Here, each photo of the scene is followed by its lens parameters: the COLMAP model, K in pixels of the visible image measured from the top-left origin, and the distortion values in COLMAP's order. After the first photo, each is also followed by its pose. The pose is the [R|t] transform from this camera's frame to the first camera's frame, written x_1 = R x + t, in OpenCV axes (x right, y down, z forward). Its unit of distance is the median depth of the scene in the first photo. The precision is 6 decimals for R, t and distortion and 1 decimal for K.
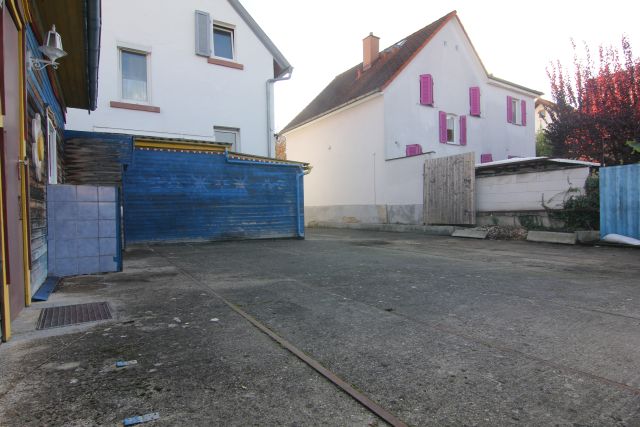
lens RADIAL K [[358.9, 0, 320.4], [0, 358.9, 213.3], [0, 0, 1]] dist [-0.003498, -0.002062]
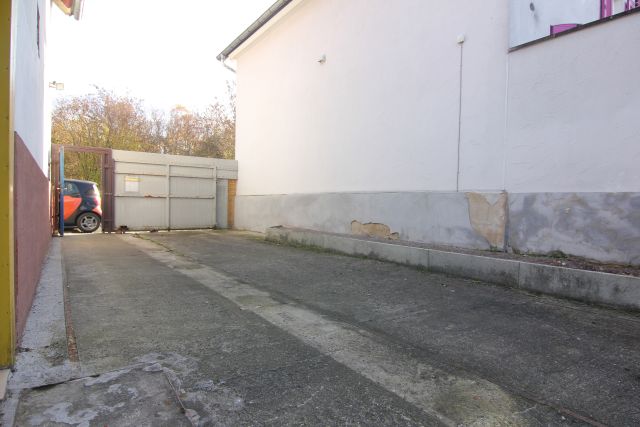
lens RADIAL K [[358.9, 0, 319.6], [0, 358.9, 213.2], [0, 0, 1]] dist [-0.003498, -0.002062]
pose [[0.997016, 0.037639, 0.067393, 0.000592], [-0.038667, 0.999154, 0.014018, -0.003528], [-0.066809, -0.016582, 0.997628, 0.678110]]
